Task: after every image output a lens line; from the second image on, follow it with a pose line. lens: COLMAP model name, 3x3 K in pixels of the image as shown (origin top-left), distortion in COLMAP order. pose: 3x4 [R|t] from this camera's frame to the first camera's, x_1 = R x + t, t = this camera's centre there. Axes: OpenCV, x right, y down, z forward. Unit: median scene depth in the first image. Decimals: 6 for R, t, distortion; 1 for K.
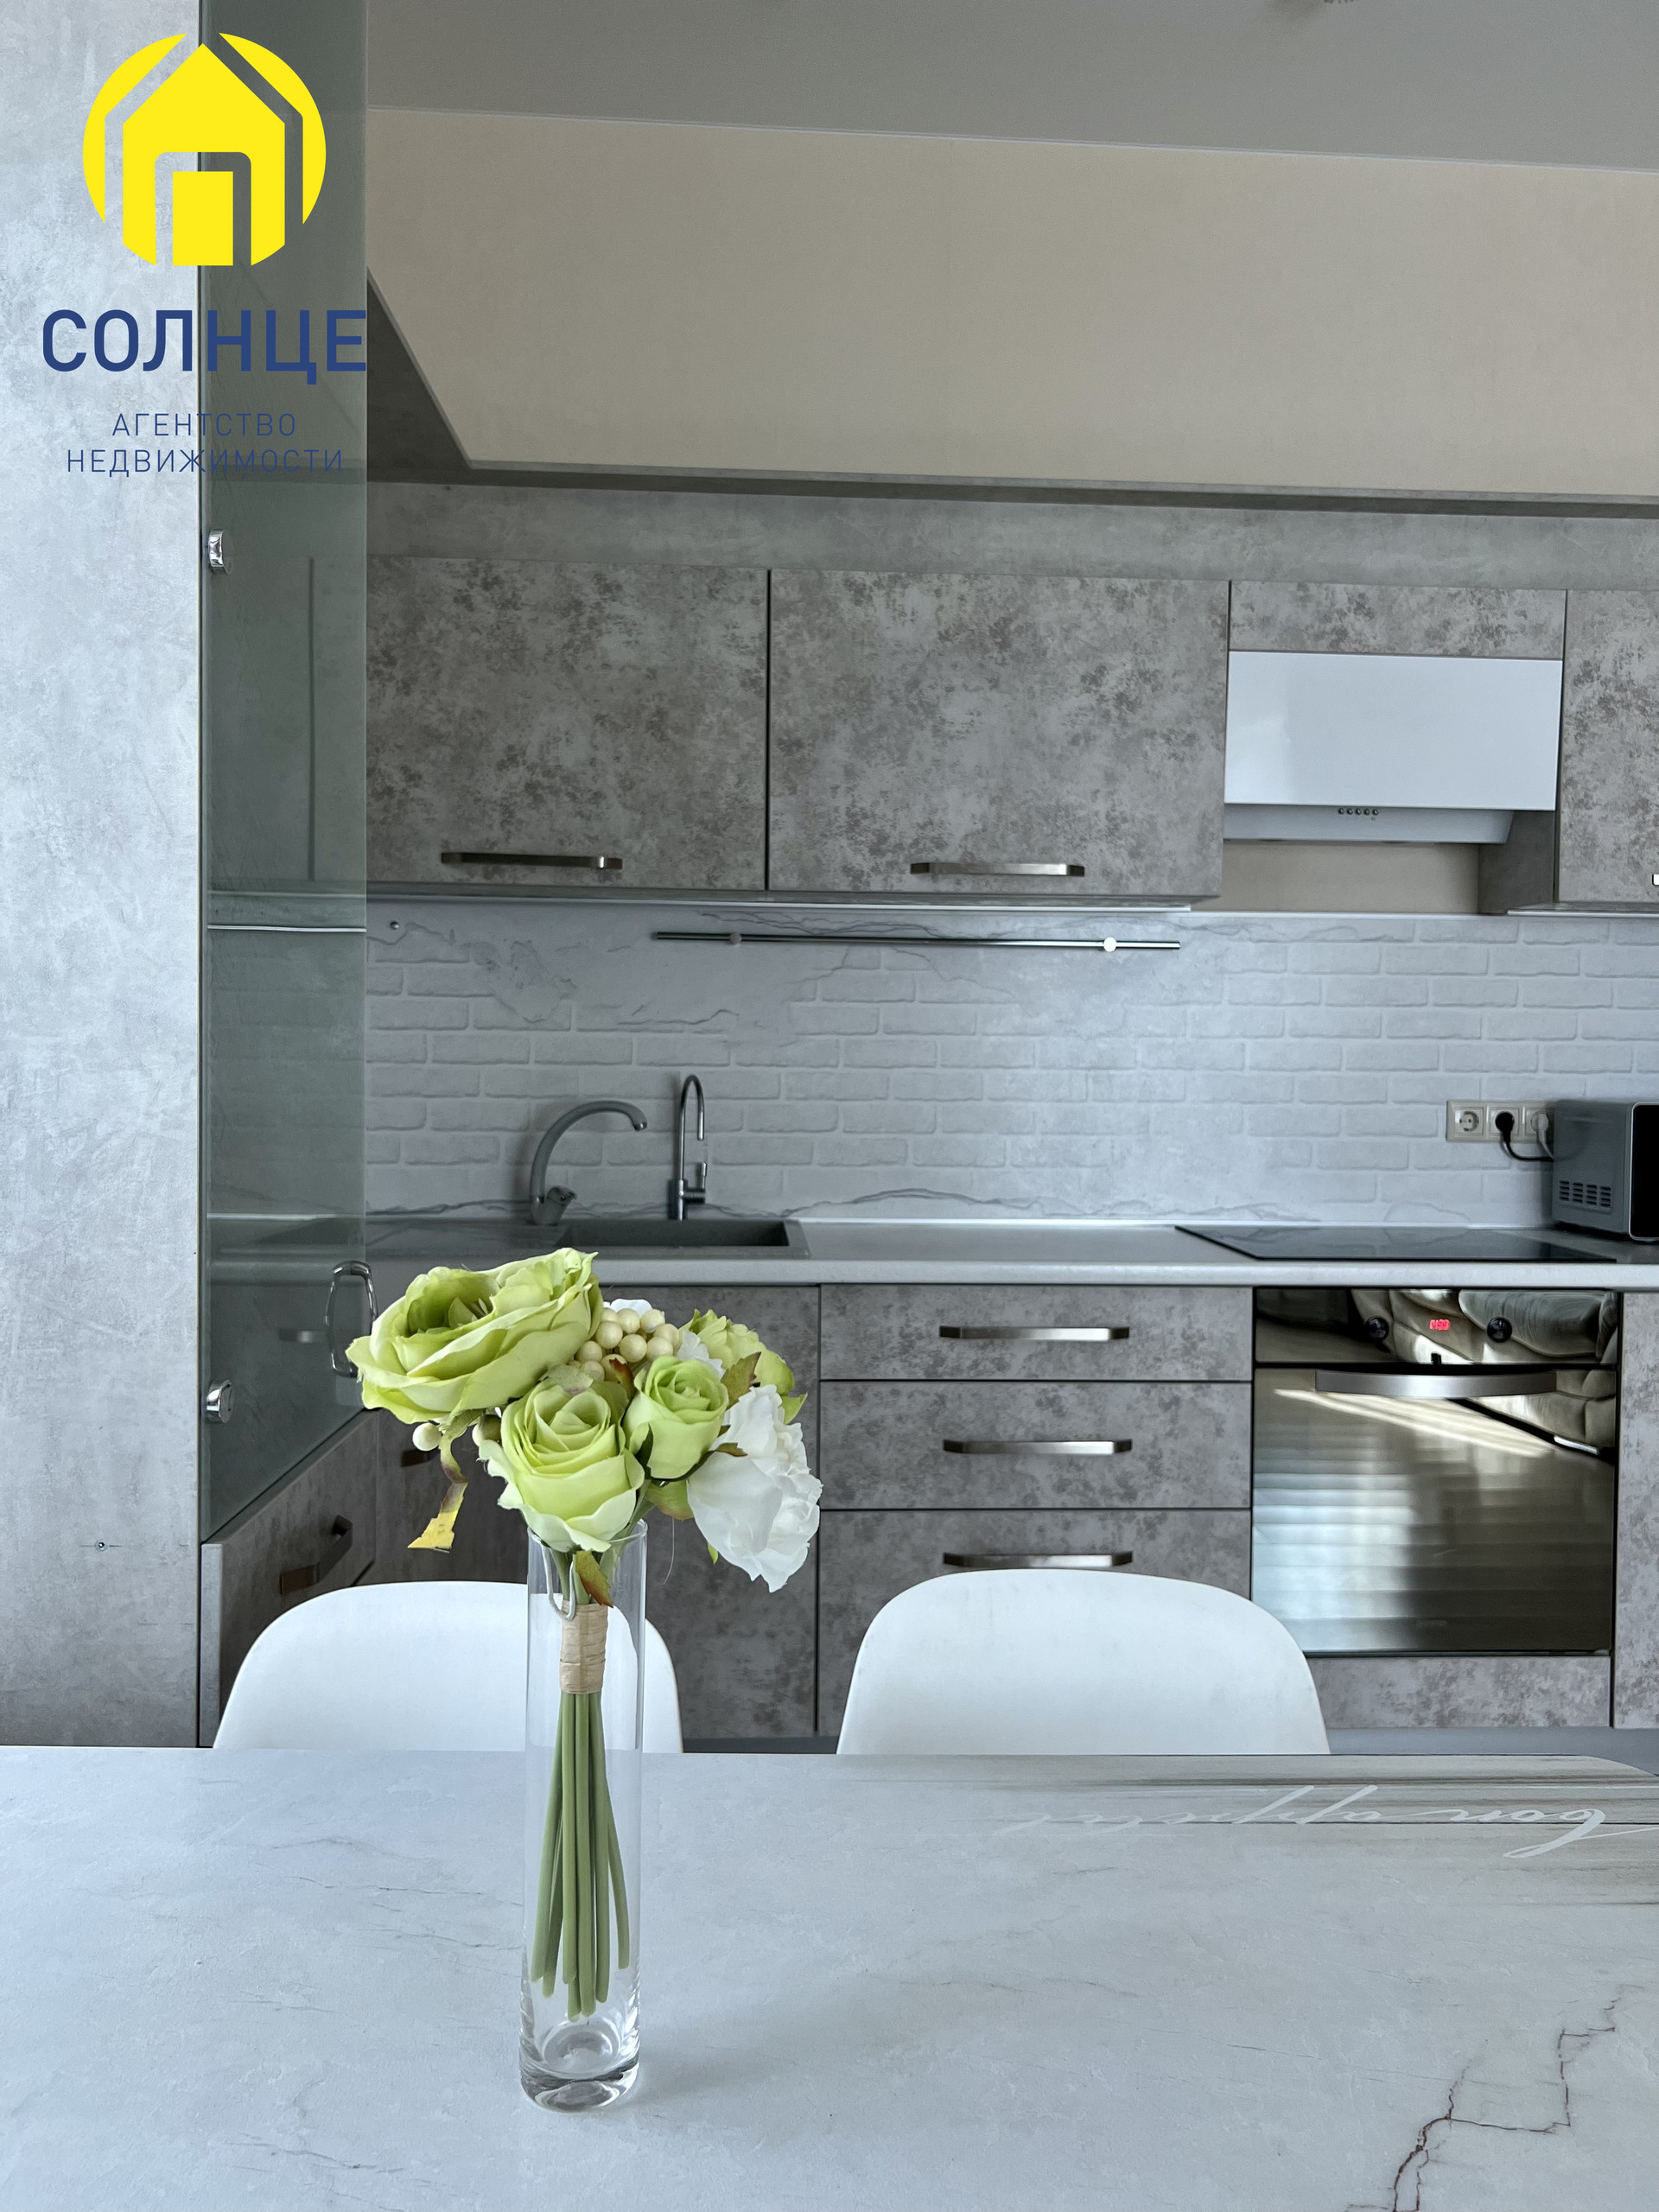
lens RADIAL K [[1685.7, 0, 910.1], [0, 1685.7, 1125.0], [0, 0, 1]] dist [0.076675, -0.090070]
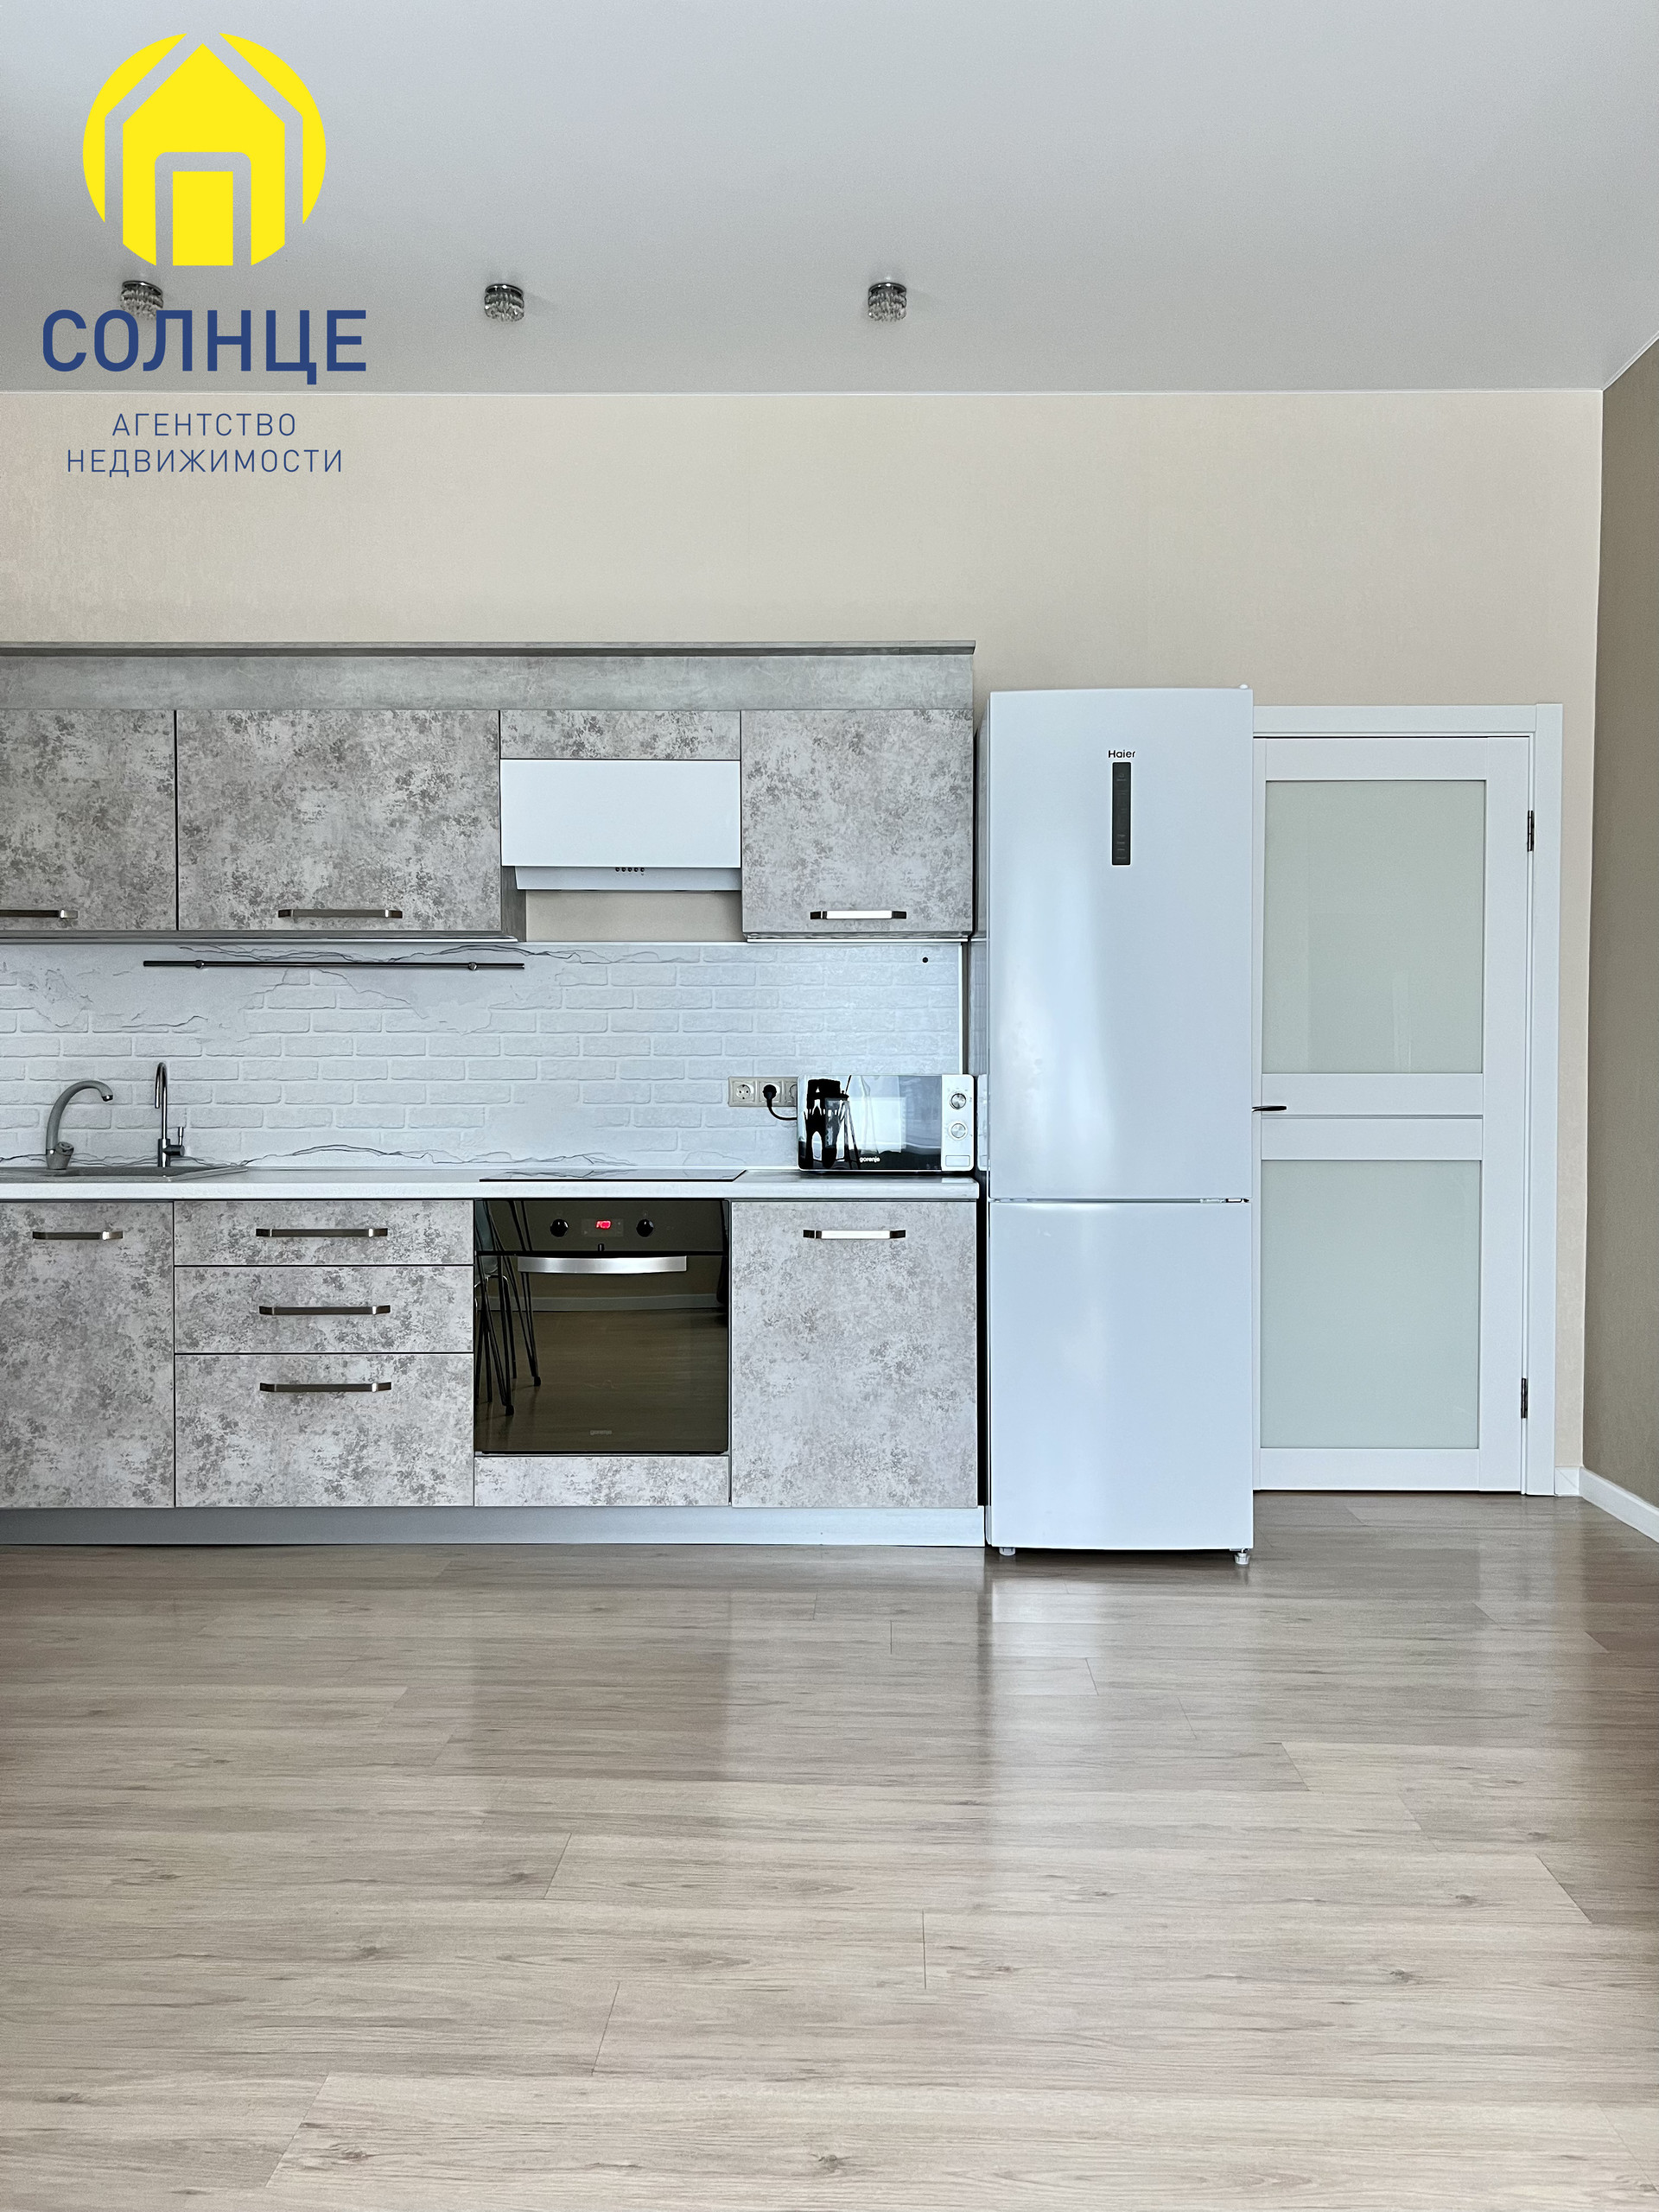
lens RADIAL K [[1685.7, 0, 836.4], [0, 1685.7, 1123.9], [0, 0, 1]] dist [0.076675, -0.090070]
pose [[0.996796, -0.009190, -0.079462, 0.586985], [0.008194, 0.999884, -0.012845, 0.047822], [0.079571, 0.012153, 0.996755, -0.396490]]
